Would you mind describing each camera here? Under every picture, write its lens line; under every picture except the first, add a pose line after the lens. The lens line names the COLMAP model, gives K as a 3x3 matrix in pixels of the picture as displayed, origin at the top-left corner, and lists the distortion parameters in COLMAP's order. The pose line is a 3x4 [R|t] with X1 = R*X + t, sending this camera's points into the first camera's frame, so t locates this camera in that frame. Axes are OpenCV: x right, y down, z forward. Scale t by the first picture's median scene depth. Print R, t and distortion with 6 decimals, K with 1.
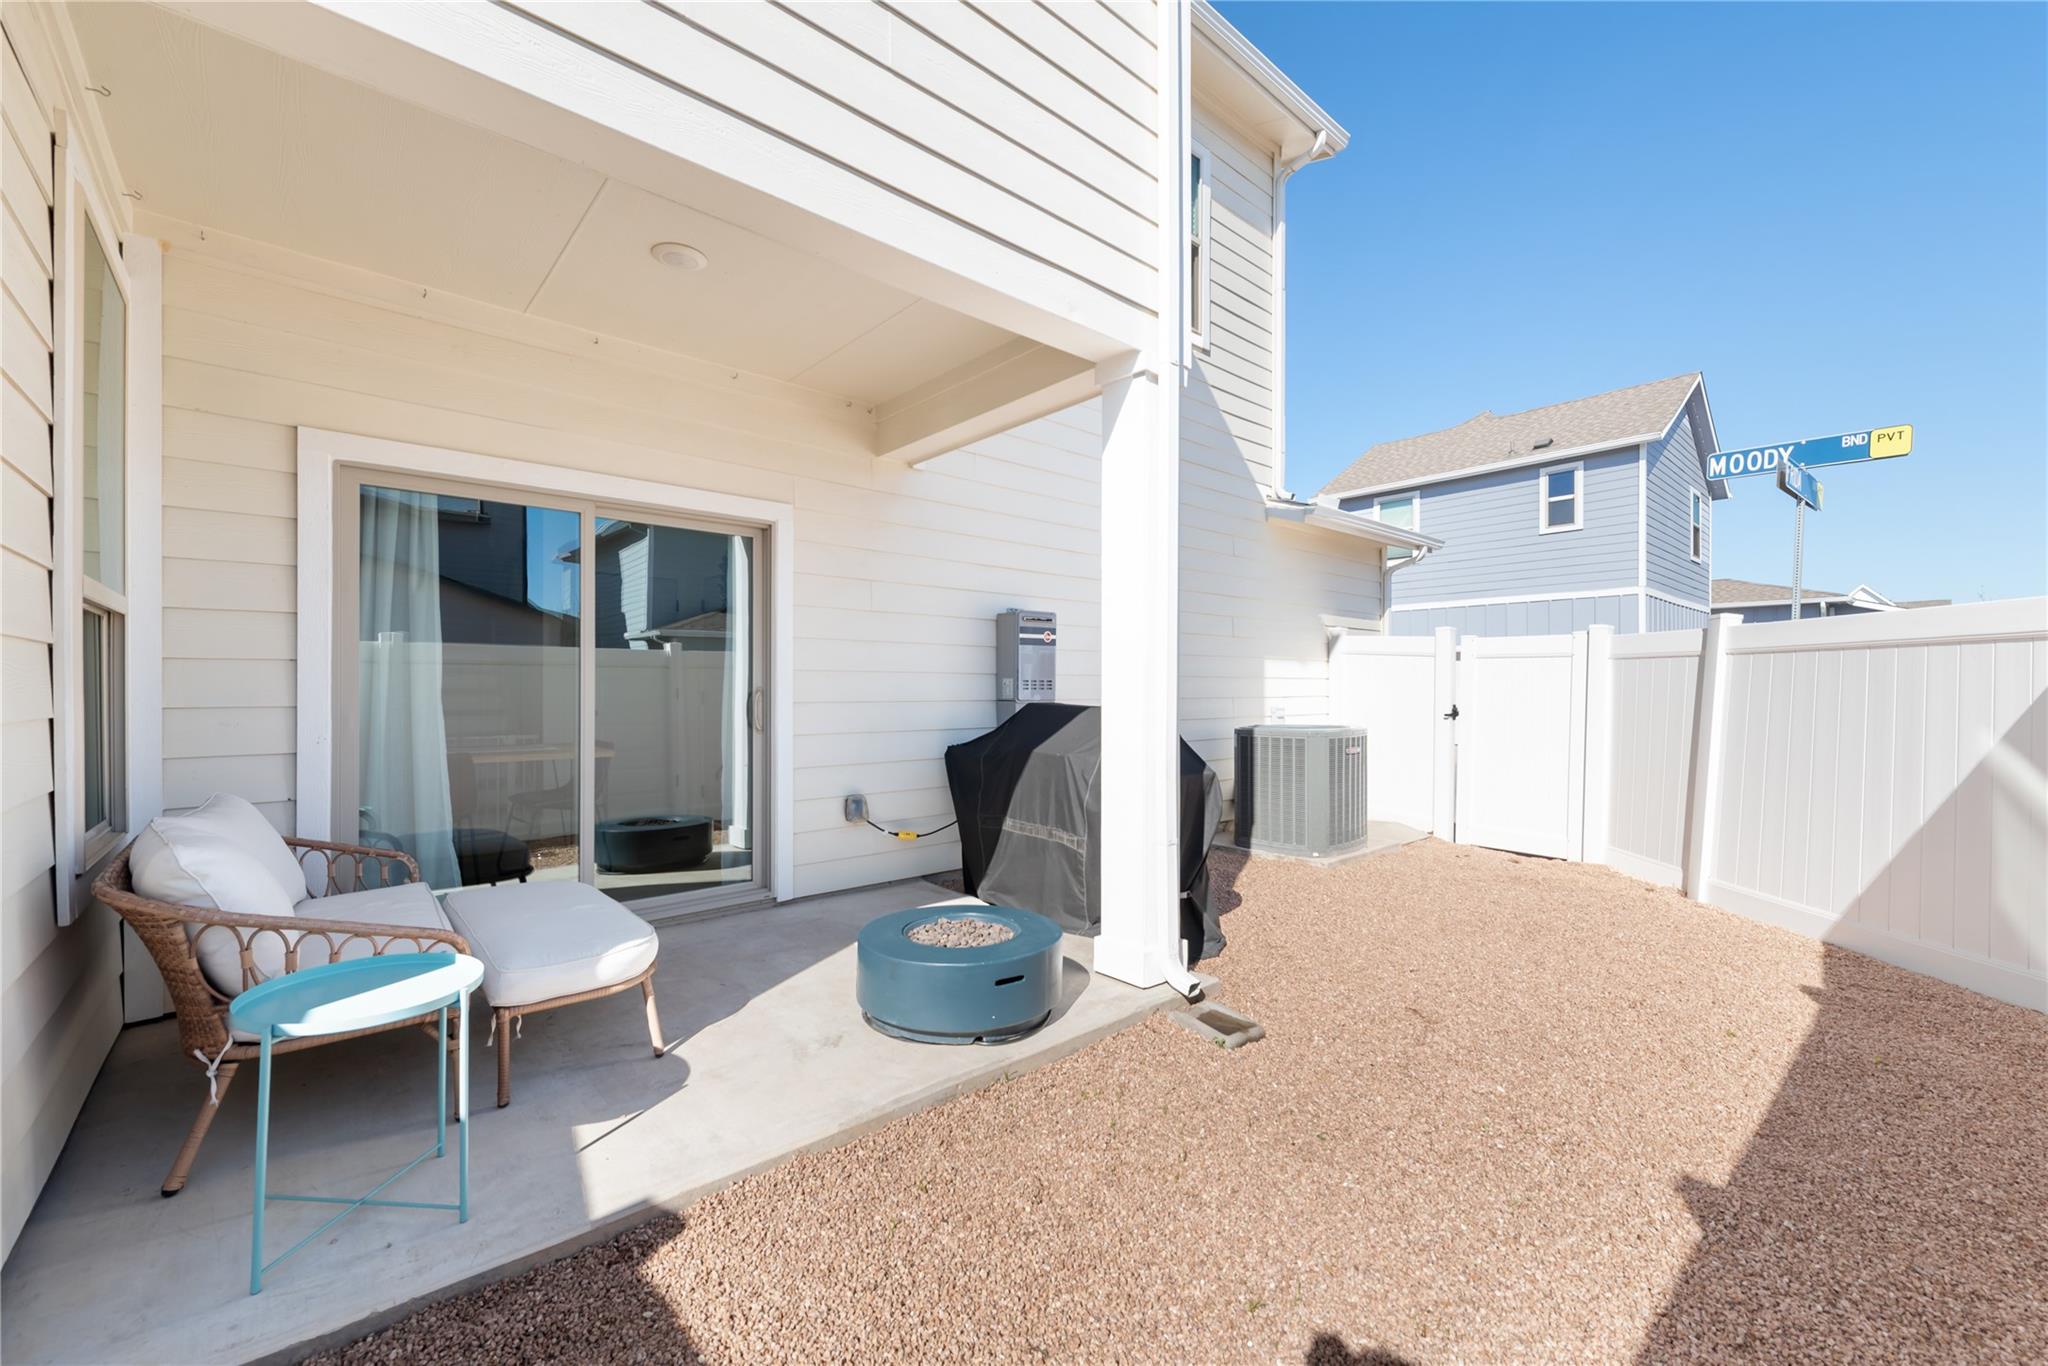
lens RADIAL K [[821.4, 0, 1024.0], [0, 821.4, 683.0], [0, 0, 1]] dist [0.010314, -0.005507]
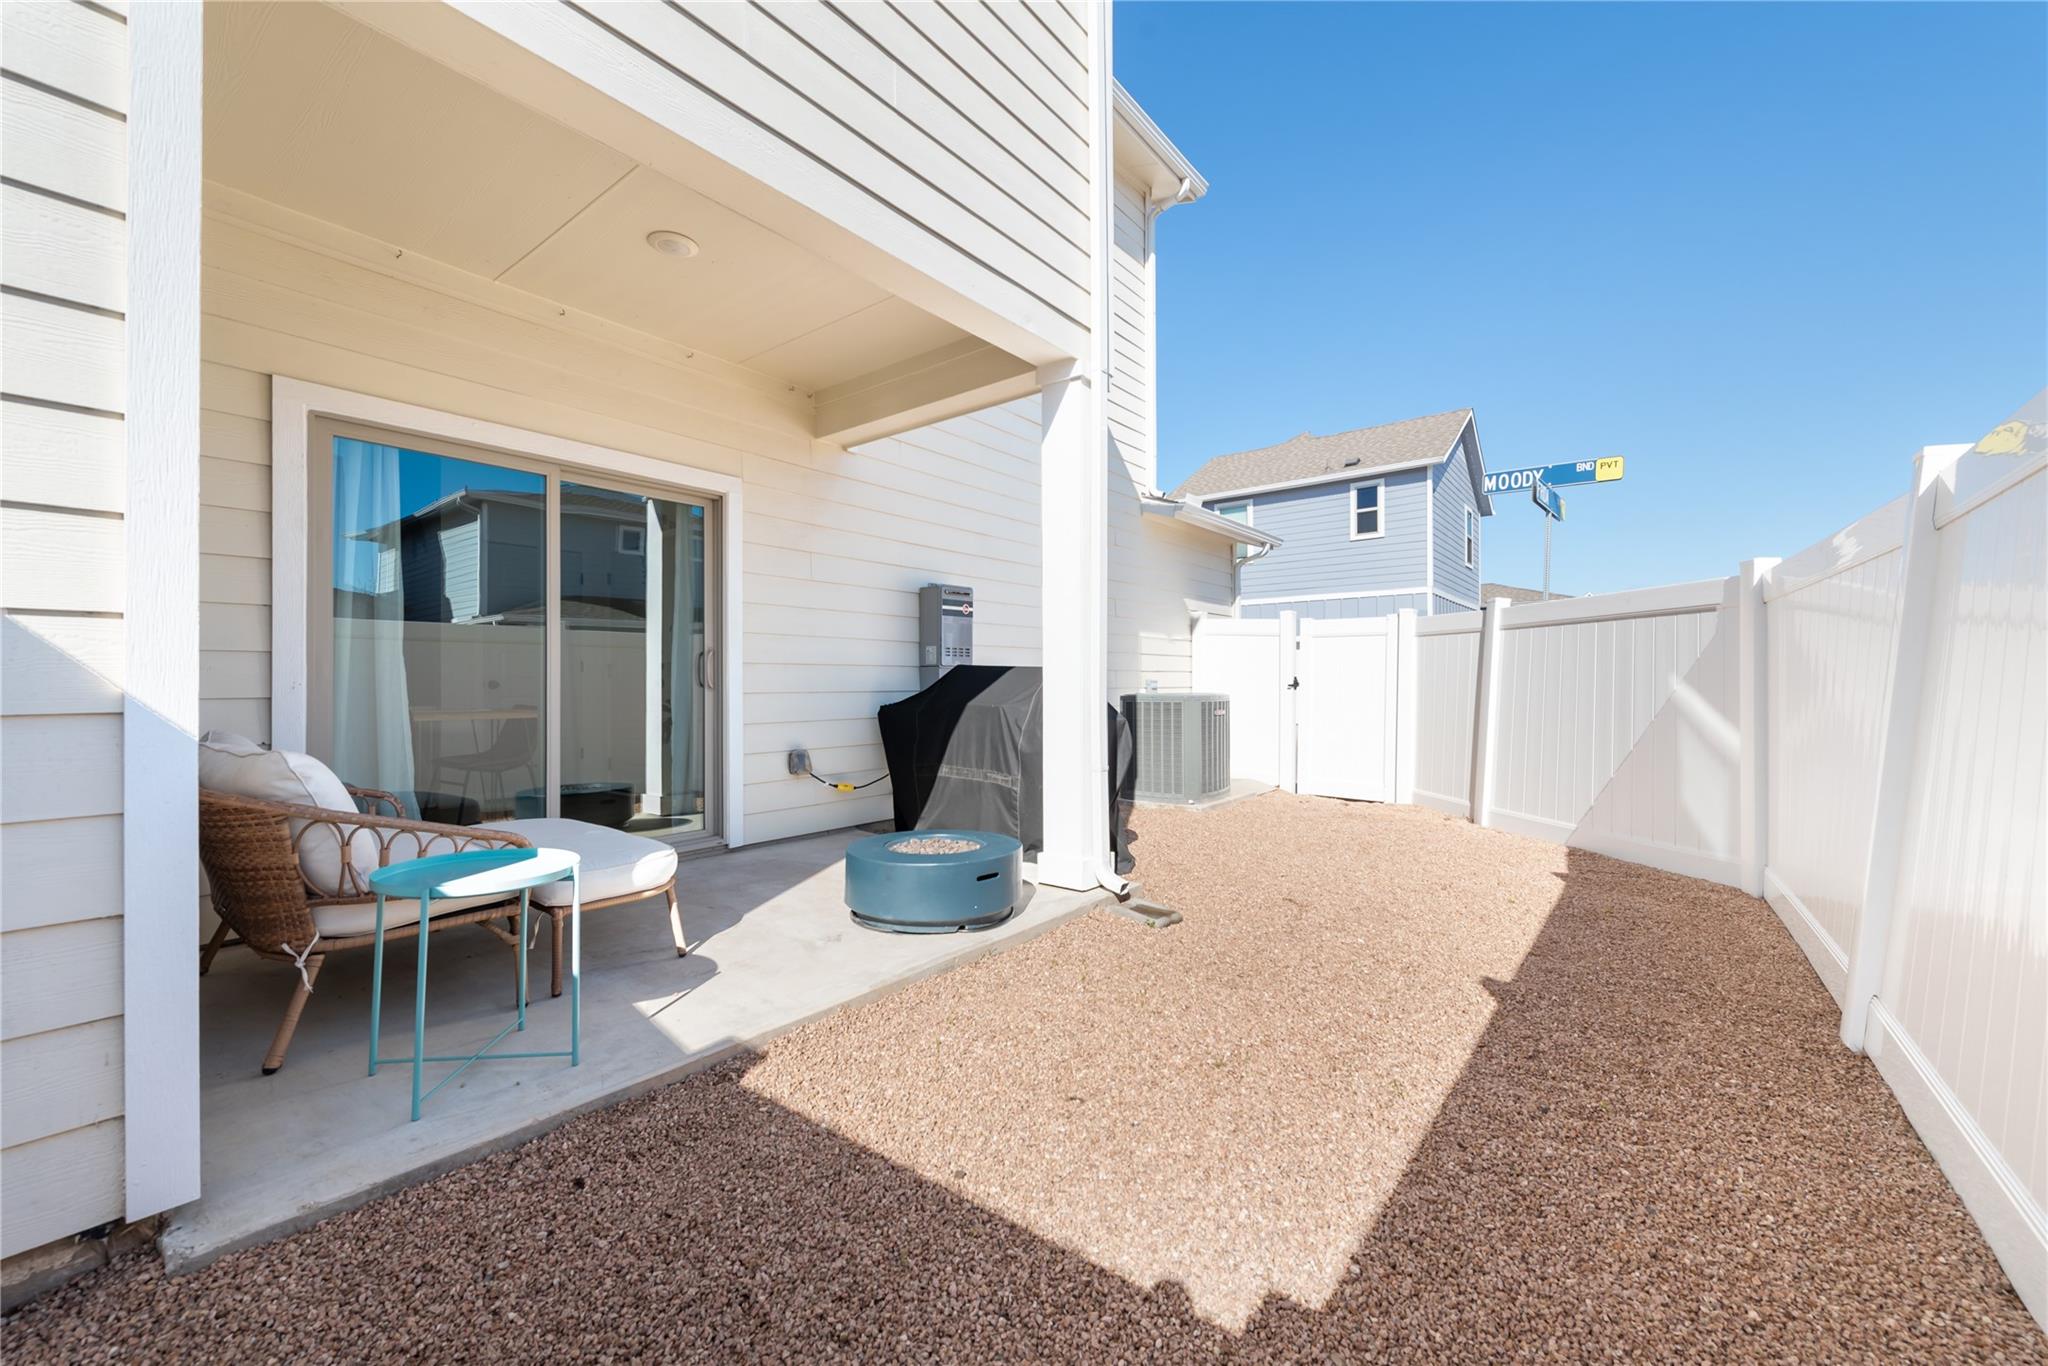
lens RADIAL K [[805.6, 0, 1025.8], [0, 805.6, 674.4], [0, 0, 1]] dist [0.005604, -0.000429]
pose [[0.983025, -0.002433, 0.183453, -0.131330], [0.003541, 0.999977, -0.005712, 0.055234], [-0.183435, 0.006265, 0.983012, -0.120850]]
